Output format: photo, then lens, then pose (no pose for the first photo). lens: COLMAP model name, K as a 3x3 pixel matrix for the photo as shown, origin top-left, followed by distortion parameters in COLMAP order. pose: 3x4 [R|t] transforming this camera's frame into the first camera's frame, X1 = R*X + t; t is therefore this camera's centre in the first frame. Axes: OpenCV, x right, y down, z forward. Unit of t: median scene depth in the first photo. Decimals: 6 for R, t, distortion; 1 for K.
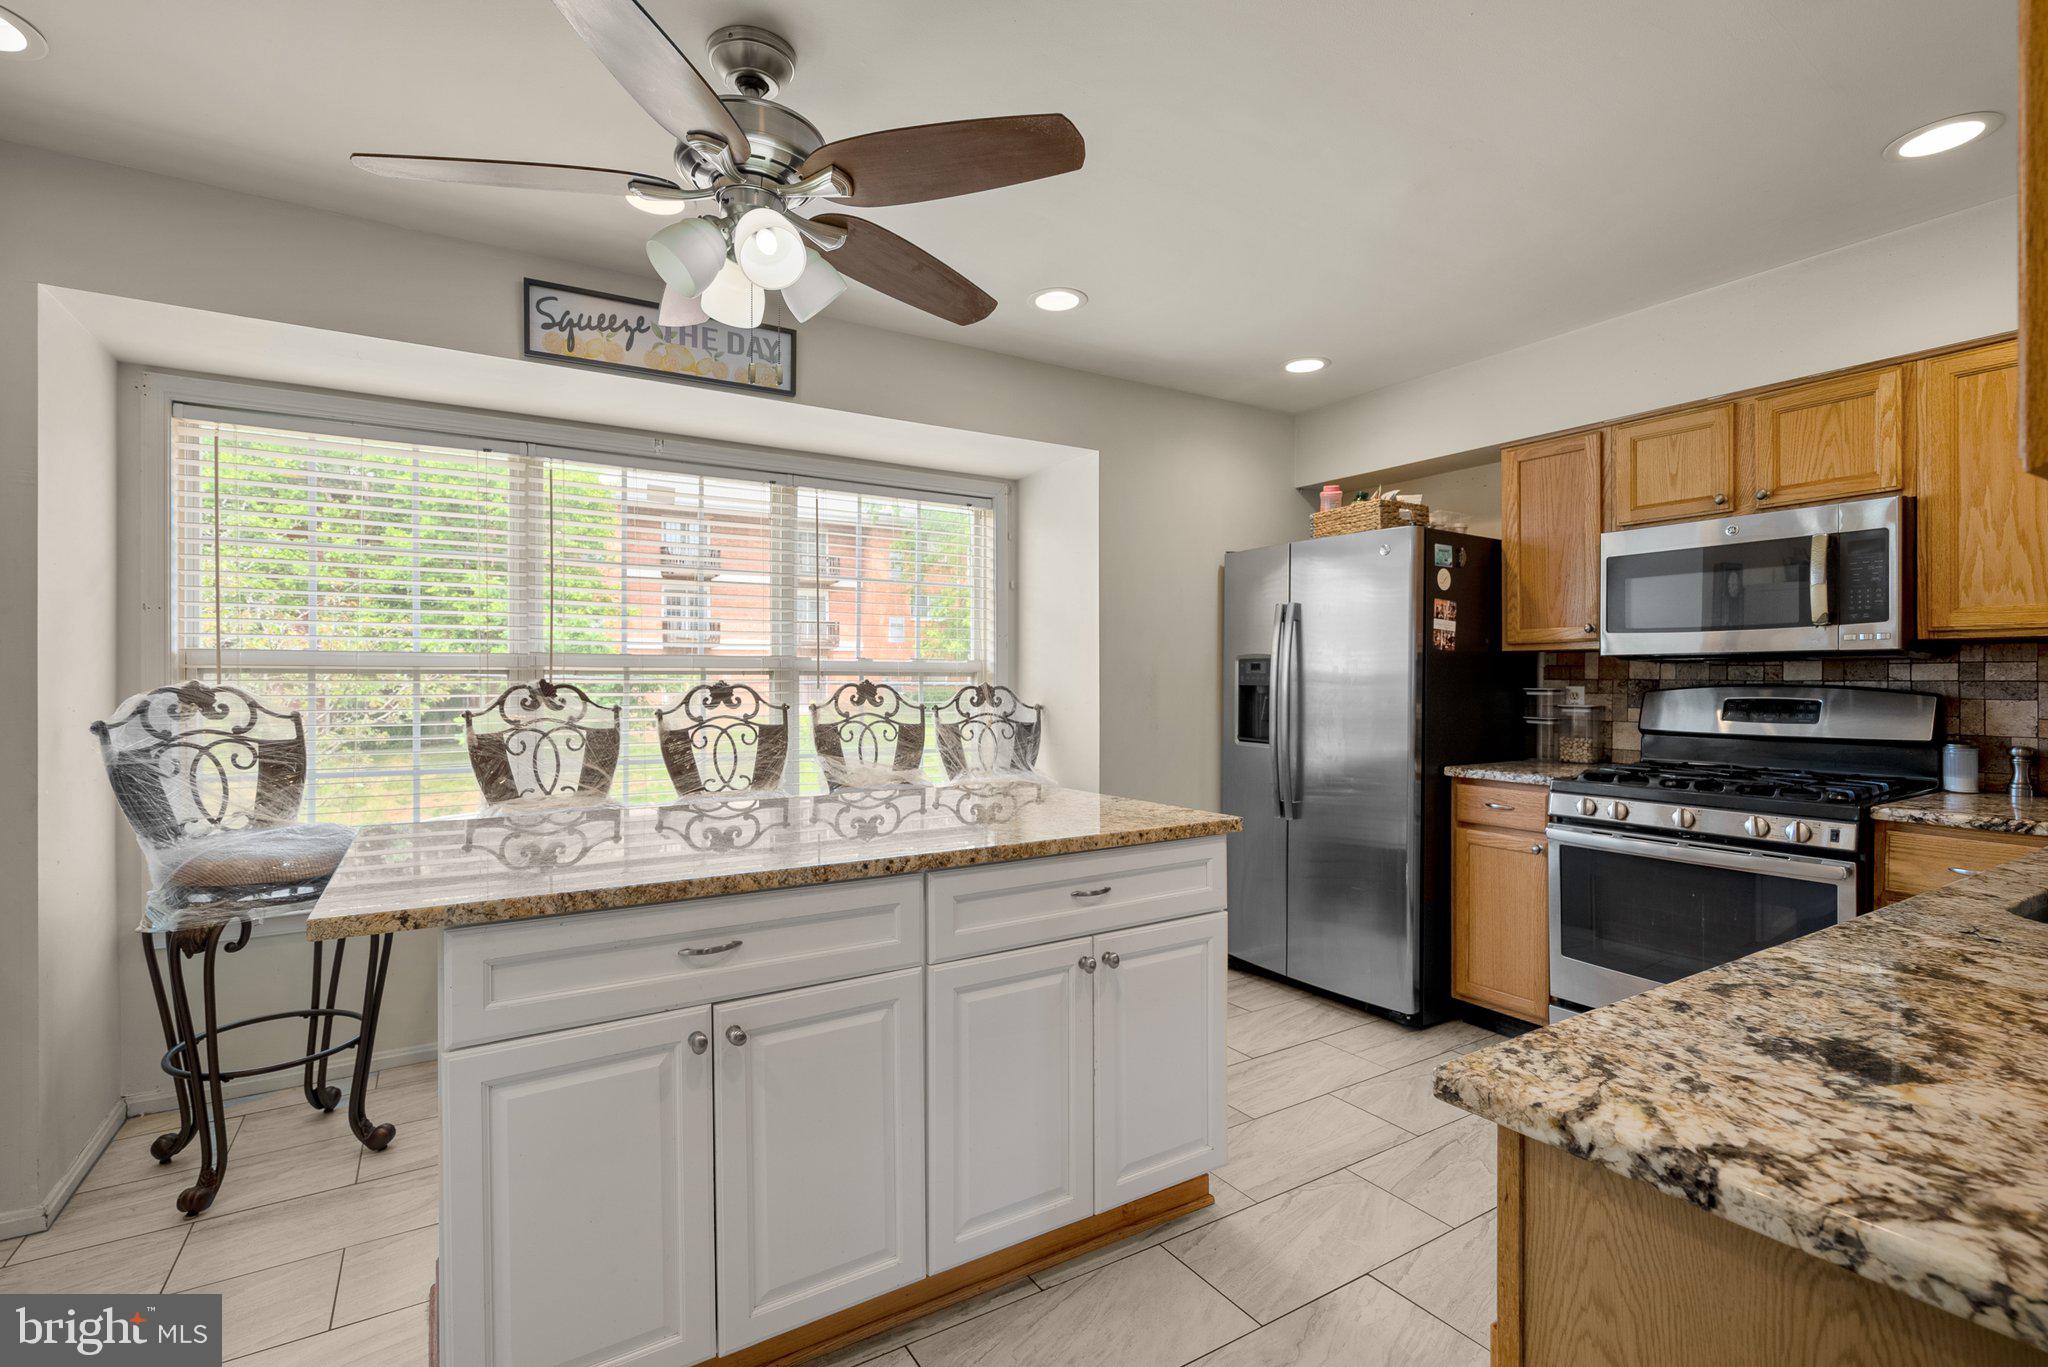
lens RADIAL K [[941.6, 0, 1025.5], [0, 941.6, 685.4], [0, 0, 1]] dist [-0.003732, 0.001238]
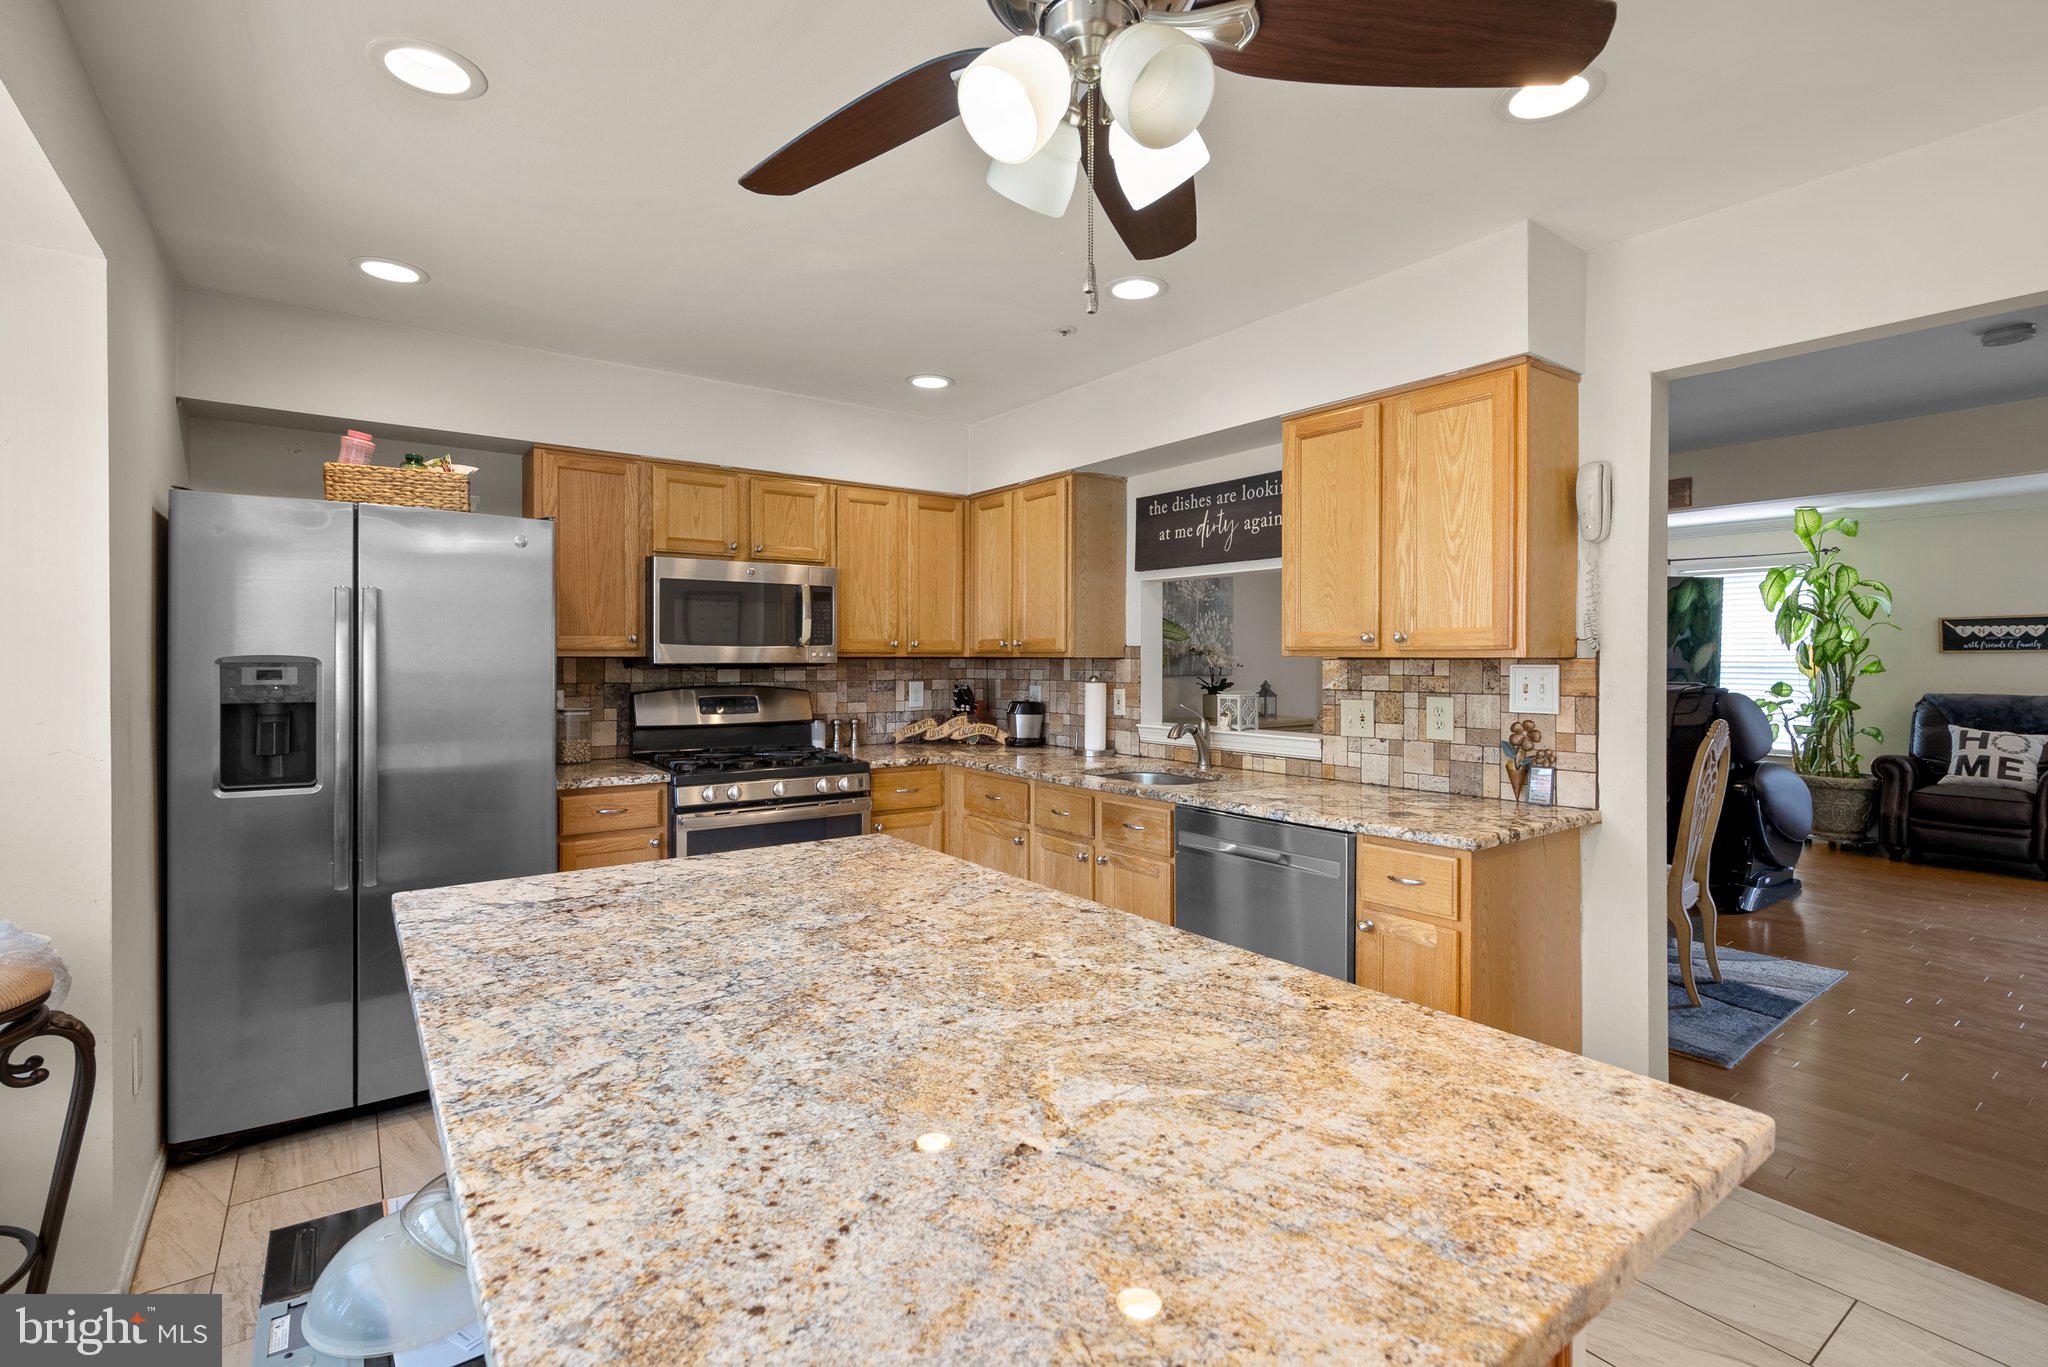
lens RADIAL K [[941.6, 0, 1034.4], [0, 941.6, 665.7], [0, 0, 1]] dist [-0.003732, 0.001238]
pose [[-0.079347, -0.003389, 0.996841, -0.662530], [0.006600, 0.999971, 0.003925, -0.035982], [-0.996825, 0.006890, -0.079322, 0.749303]]
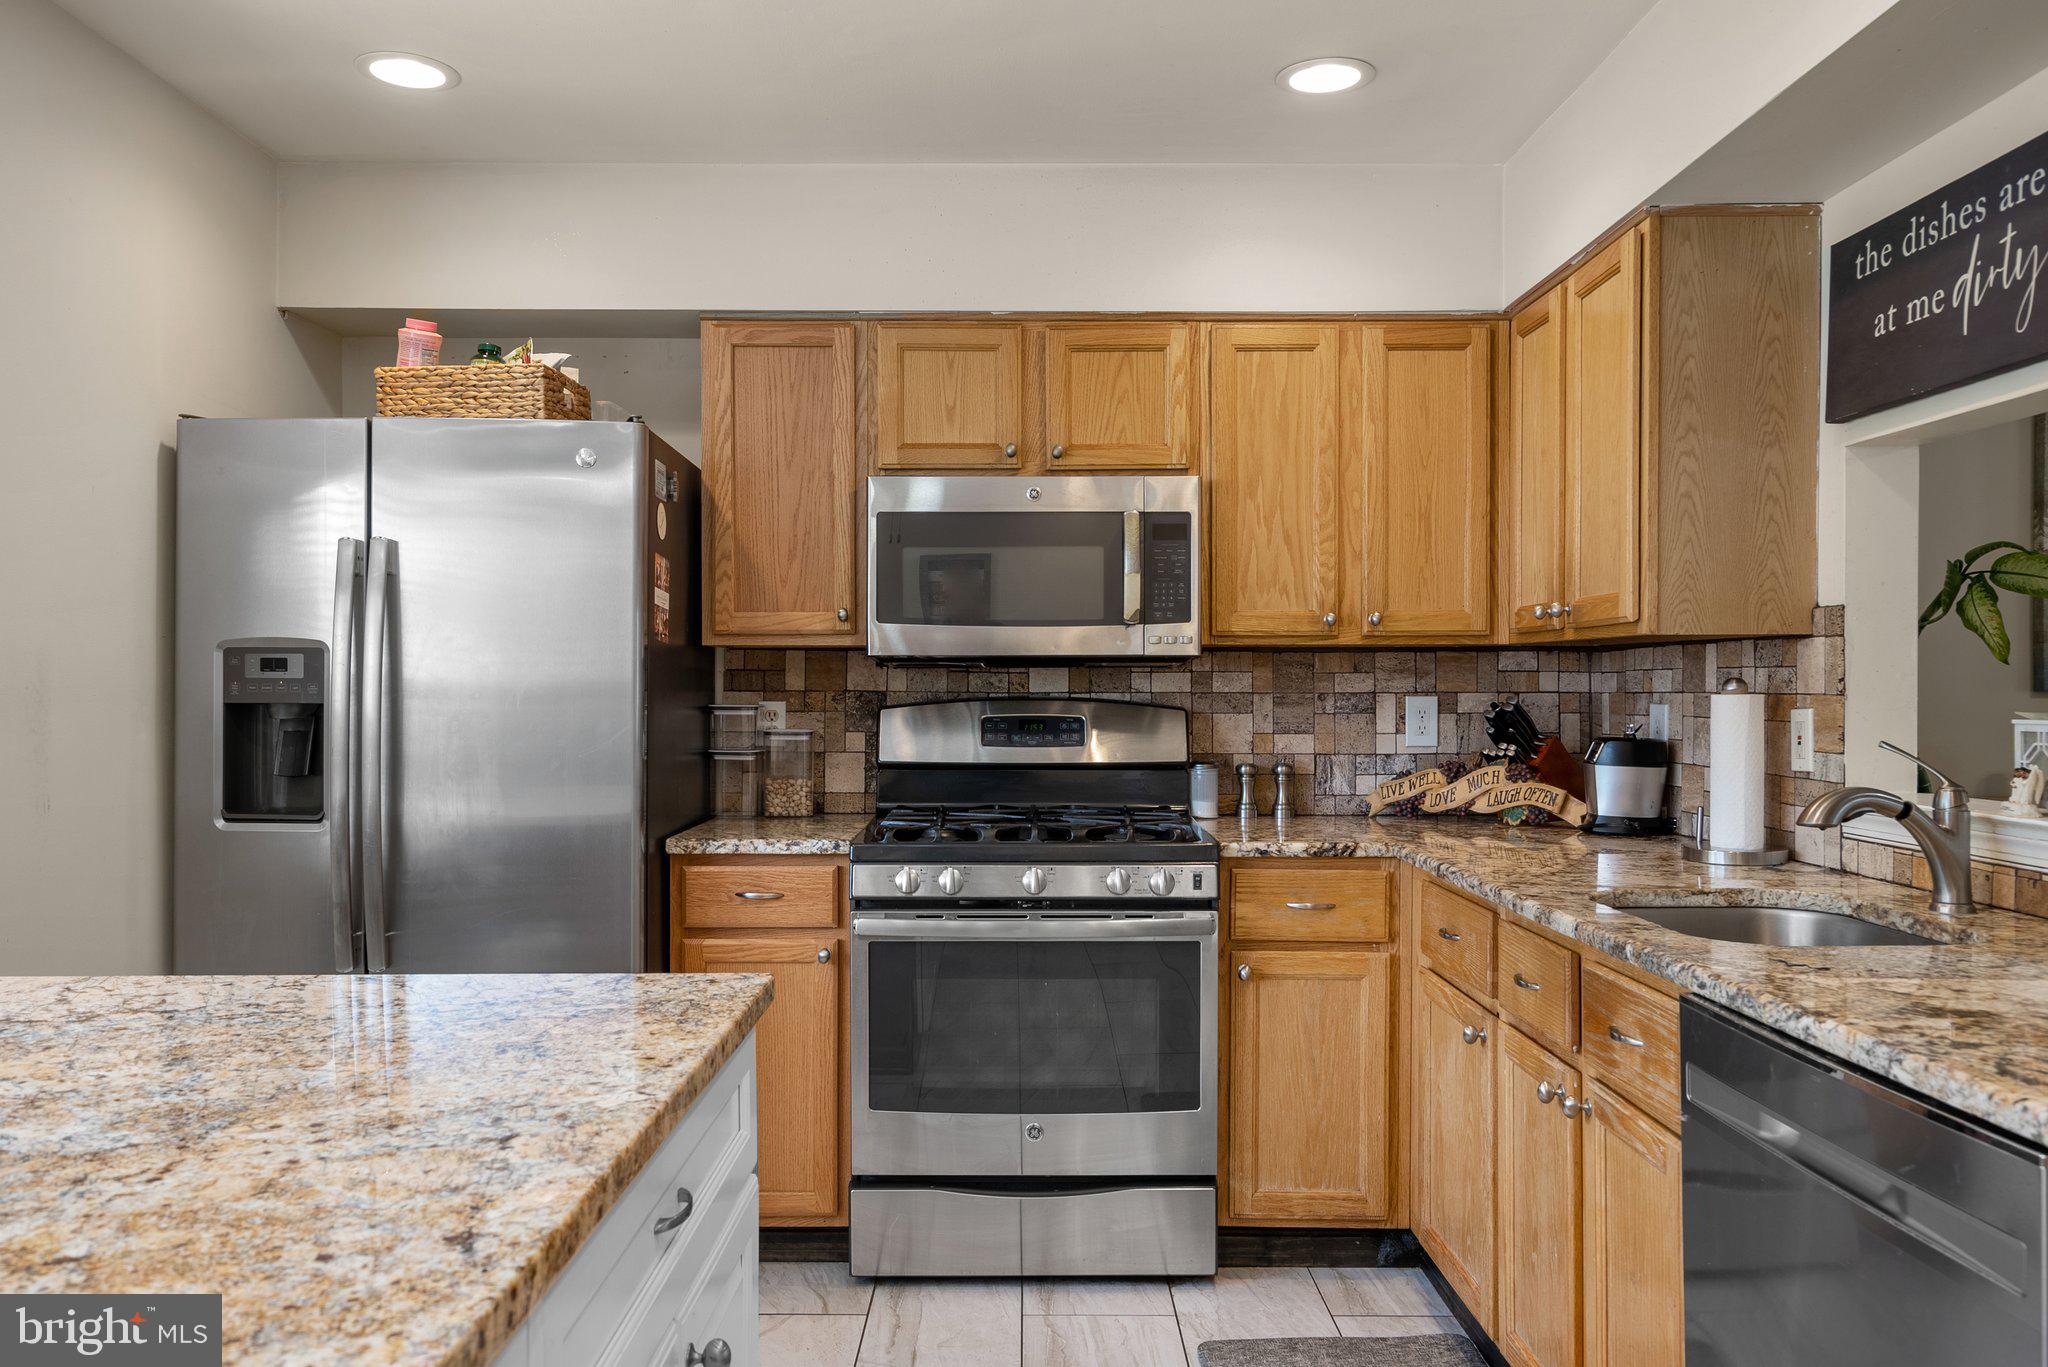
lens RADIAL K [[1512.9, 0, 1026.0], [0, 1512.9, 698.5], [0, 0, 1]] dist [0.004137, 0.011299]
pose [[0.527611, -0.003097, 0.849480, -0.304183], [0.004791, 0.999988, 0.000670, -0.001185], [-0.849472, 0.003716, 0.527620, 0.387214]]
